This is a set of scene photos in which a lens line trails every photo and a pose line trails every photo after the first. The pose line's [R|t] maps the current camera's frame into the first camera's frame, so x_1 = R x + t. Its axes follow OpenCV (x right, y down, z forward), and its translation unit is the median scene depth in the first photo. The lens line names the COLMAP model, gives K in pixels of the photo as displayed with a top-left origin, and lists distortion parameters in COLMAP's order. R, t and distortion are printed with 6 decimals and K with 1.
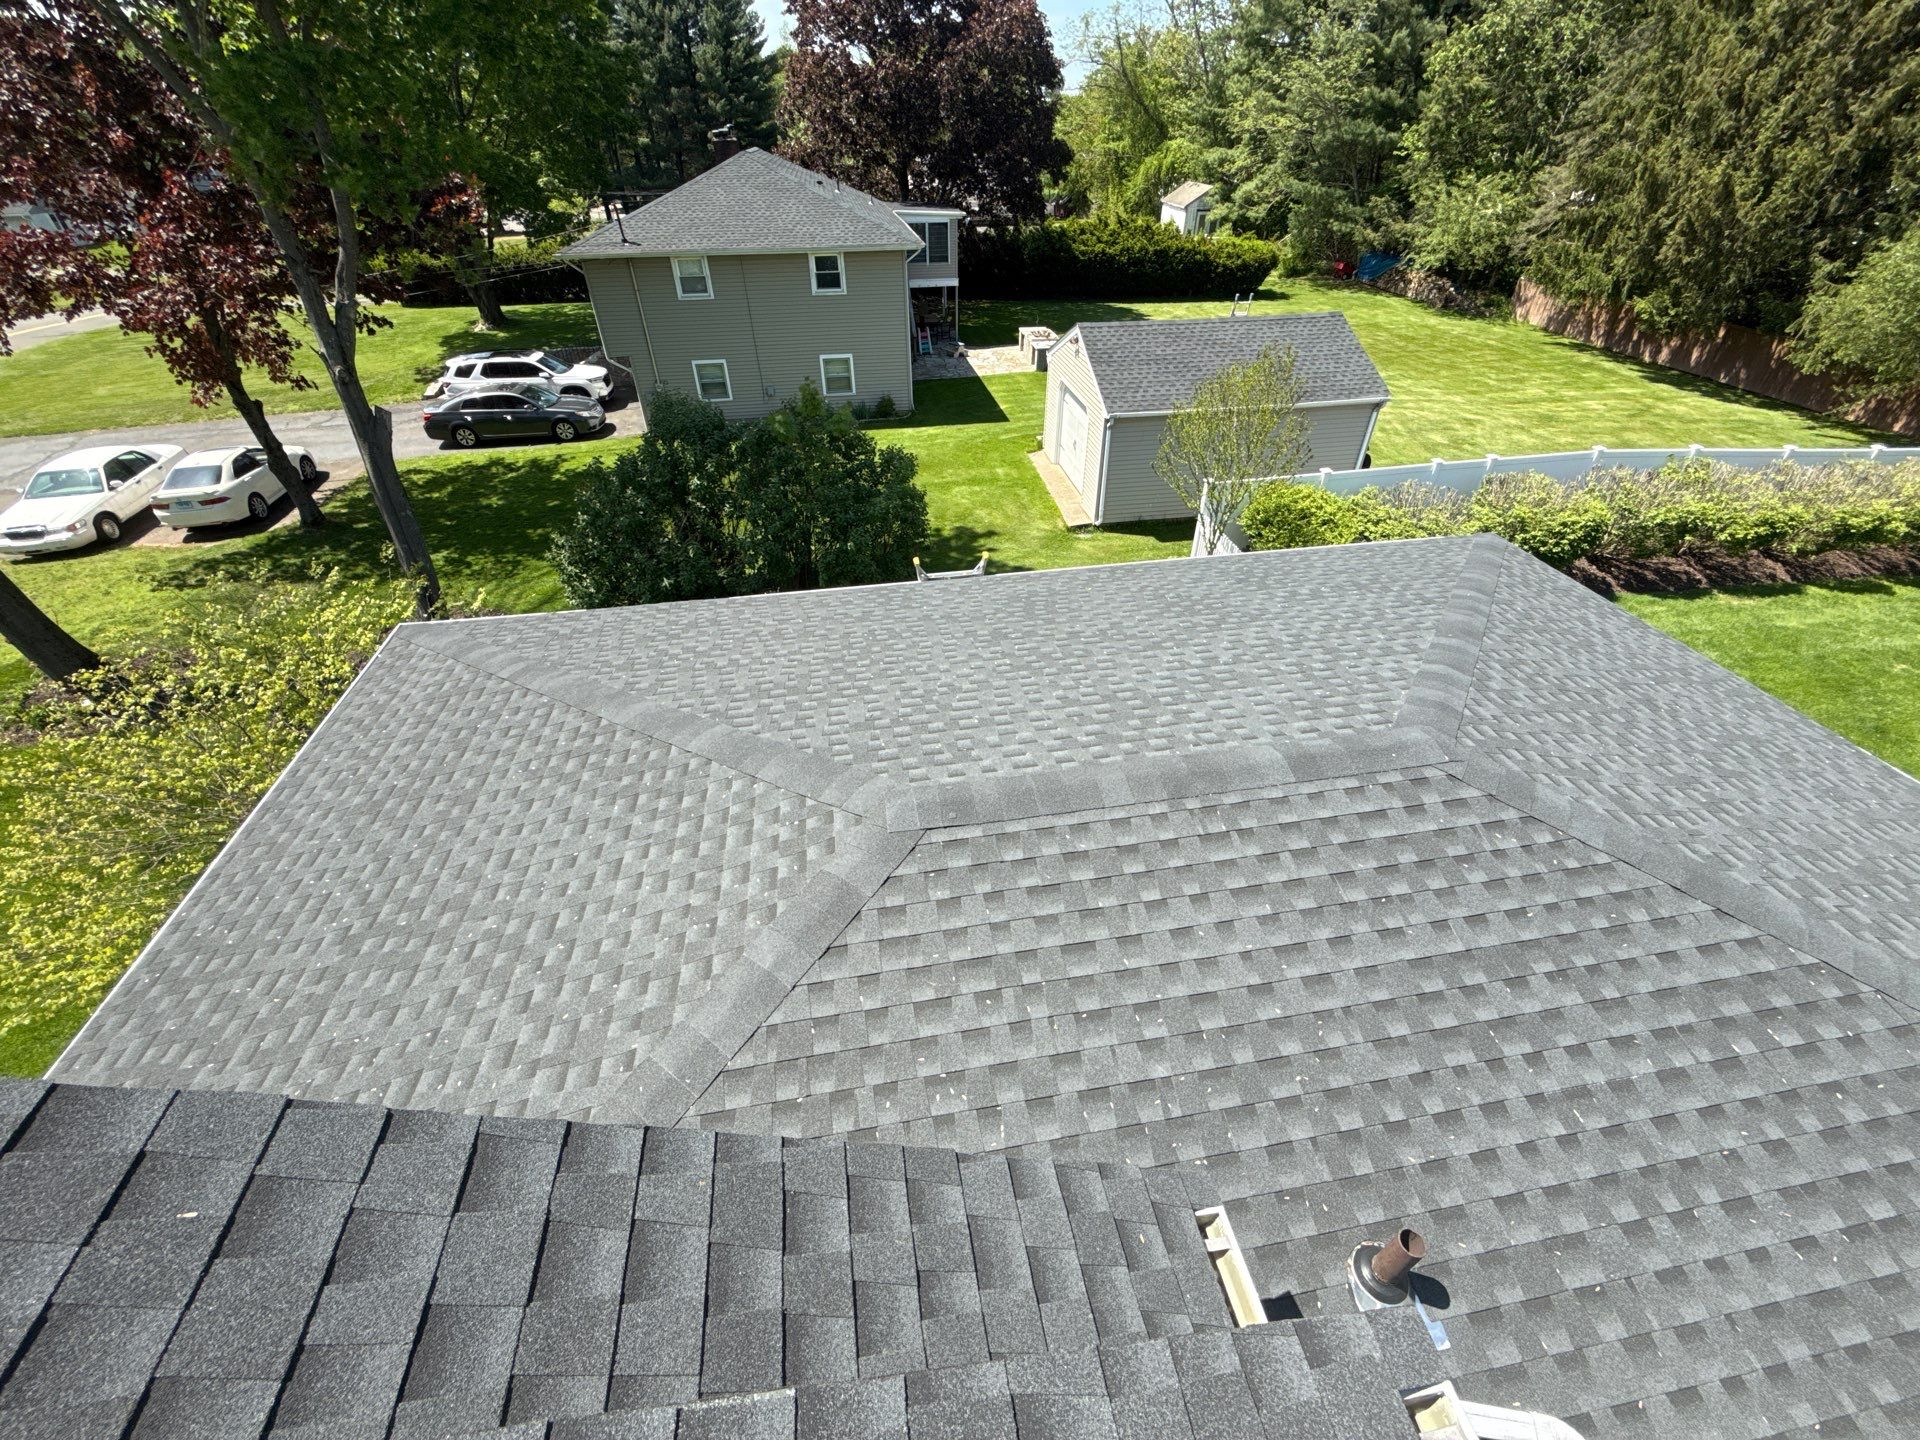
lens RADIAL K [[764.0, 0, 960.0], [0, 764.0, 719.0], [0, 0, 1]] dist [0.000502, -0.000121]
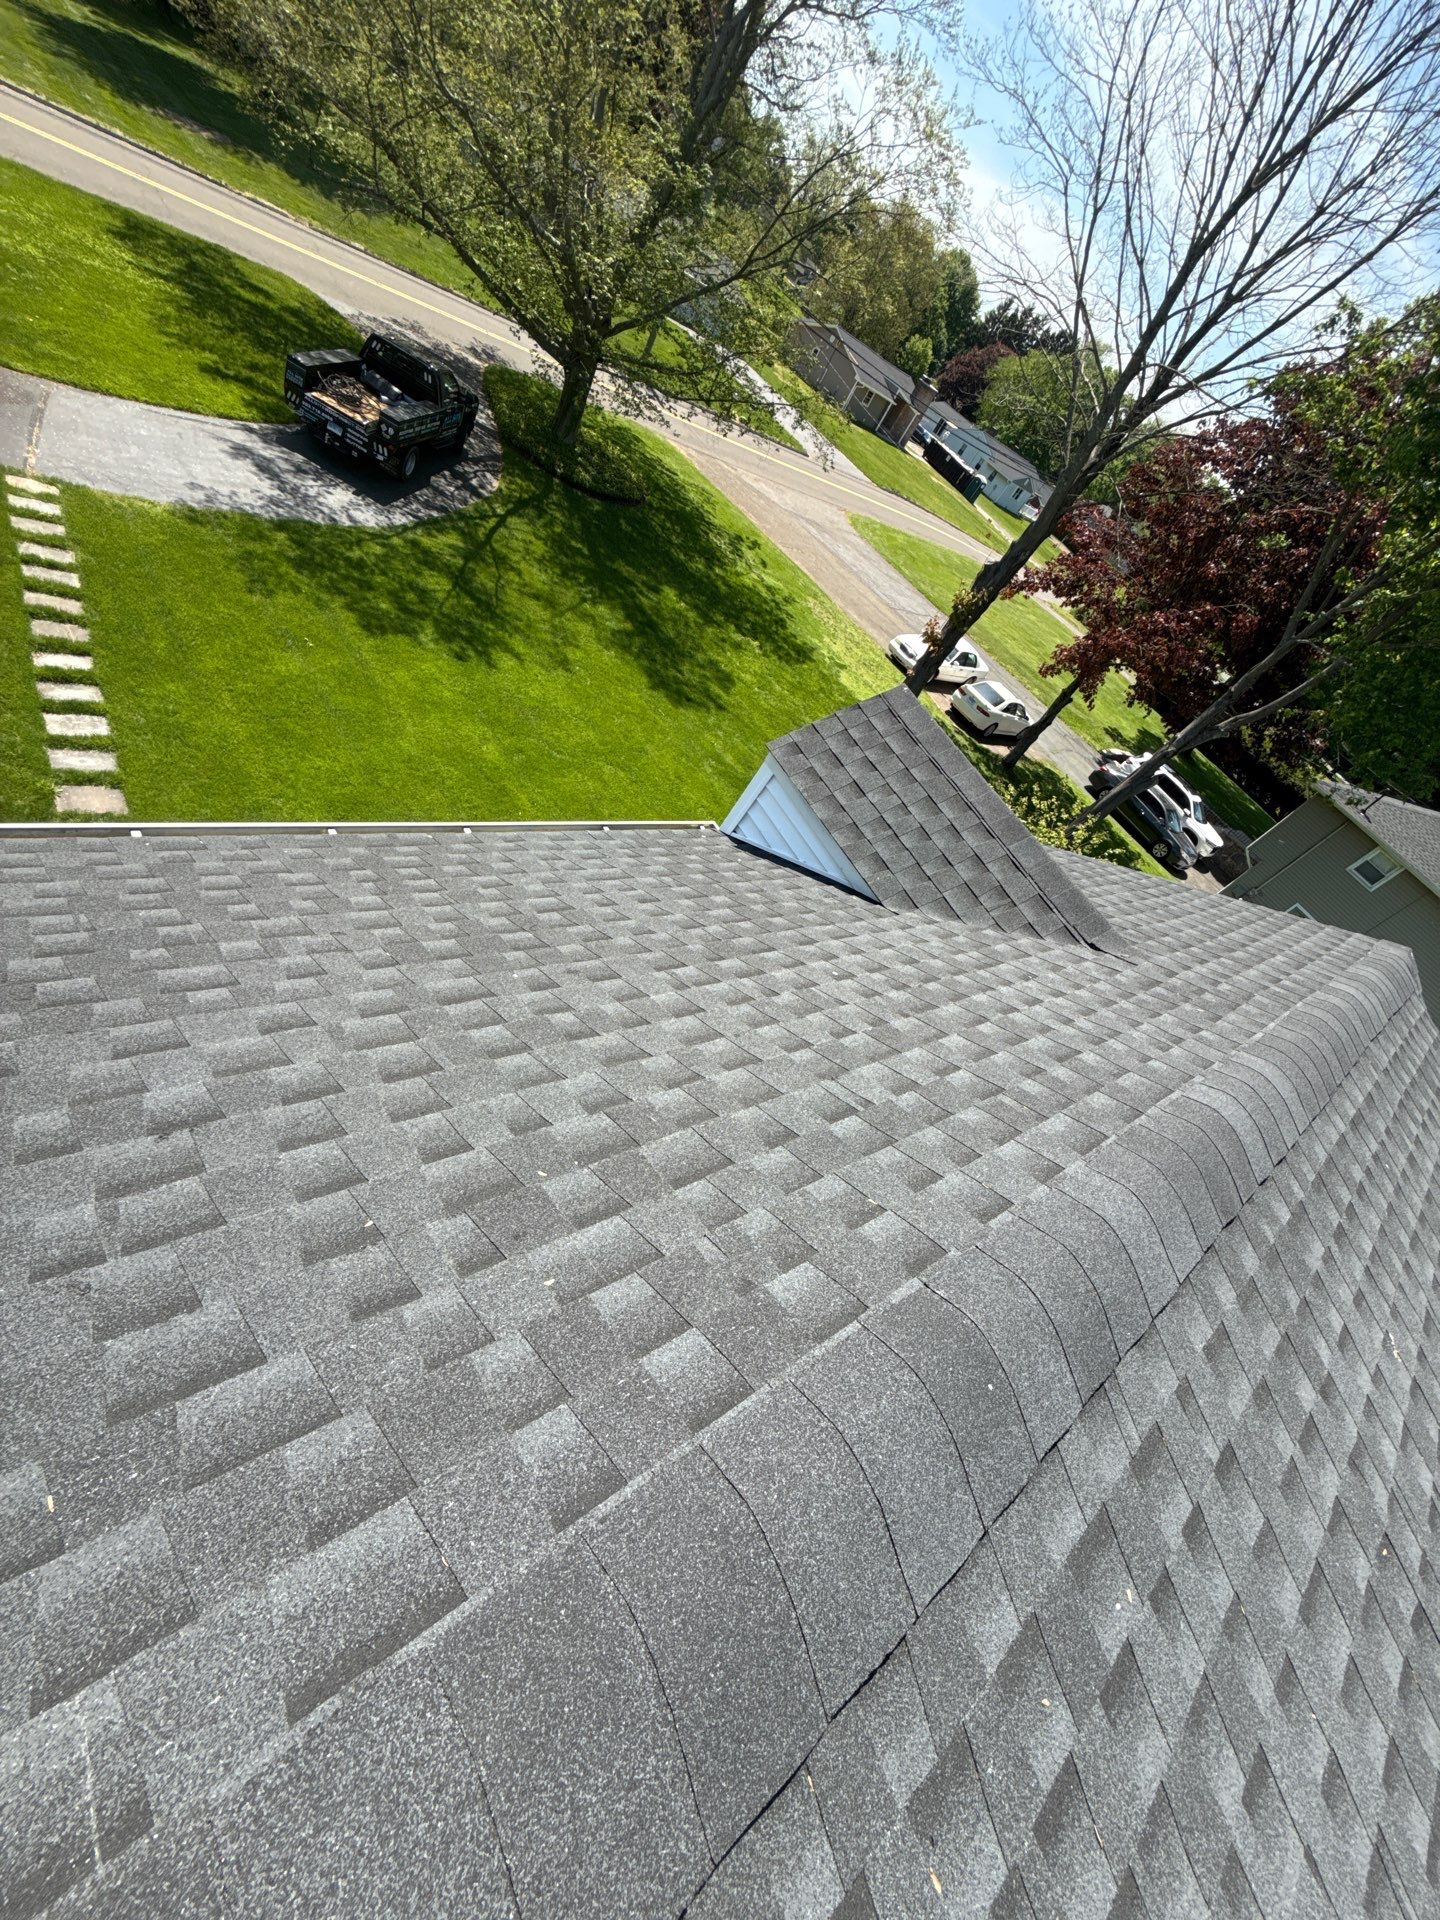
lens RADIAL K [[764.0, 0, 721.3], [0, 764.0, 961.3], [0, 0, 1]] dist [0.000502, -0.000121]
pose [[0.367175, 0.792282, -0.487311, -0.068094], [-0.867295, 0.480939, 0.128440, 0.197508], [0.336127, 0.375483, 0.863731, -0.262181]]
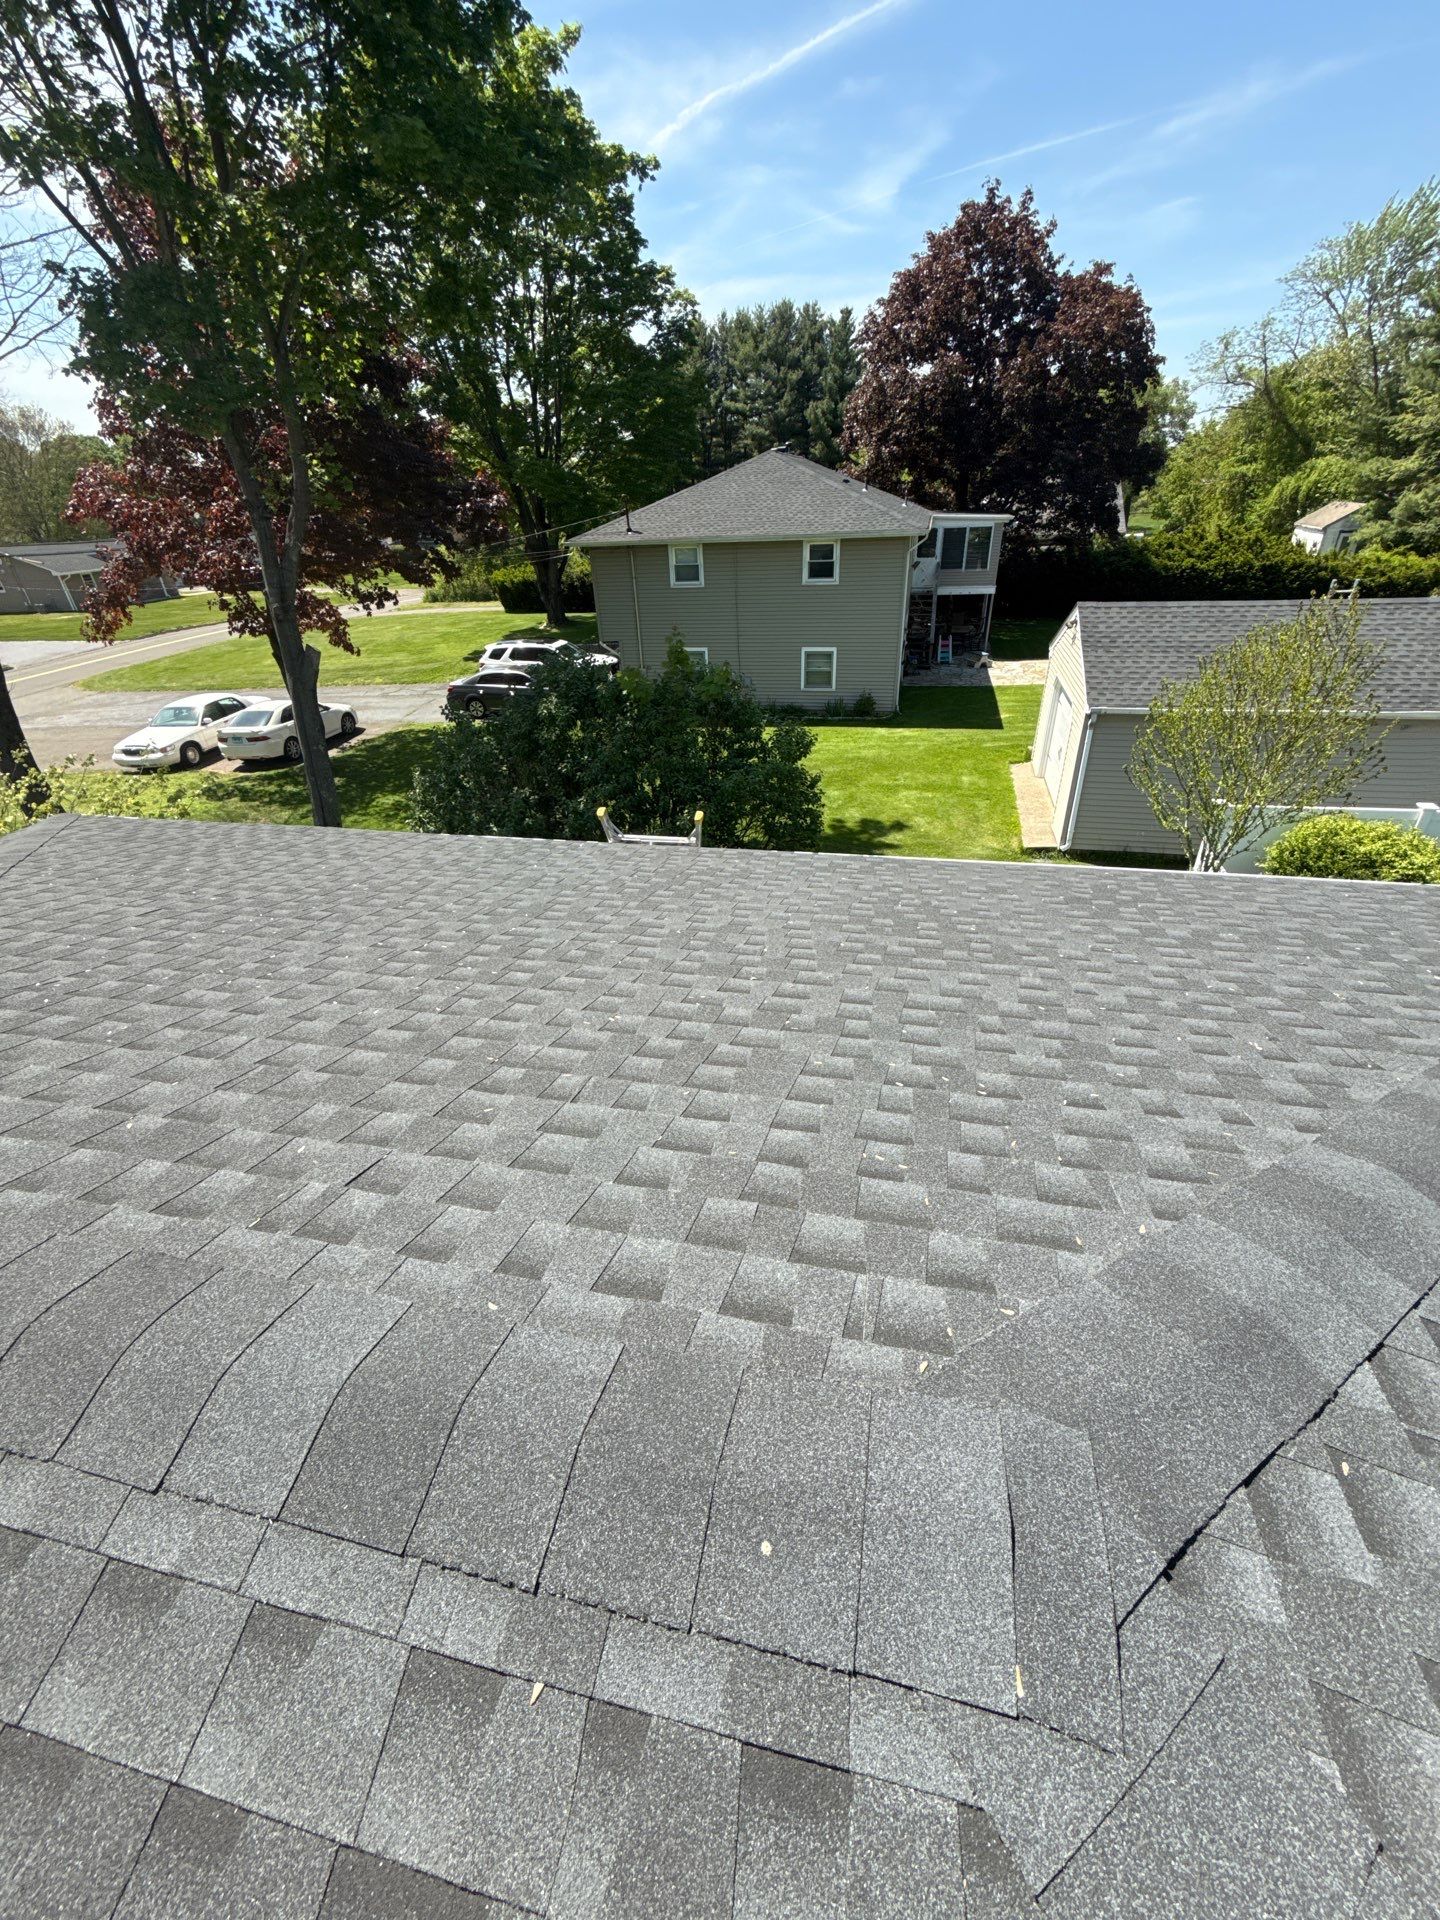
lens RADIAL K [[764.0, 0, 721.3], [0, 764.0, 959.6], [0, 0, 1]] dist [0.000502, -0.000121]
pose [[0.926679, 0.170482, -0.334967, 0.134062], [-0.204158, 0.976590, -0.067760, -0.021692], [0.315573, 0.131178, 0.939790, 0.172903]]
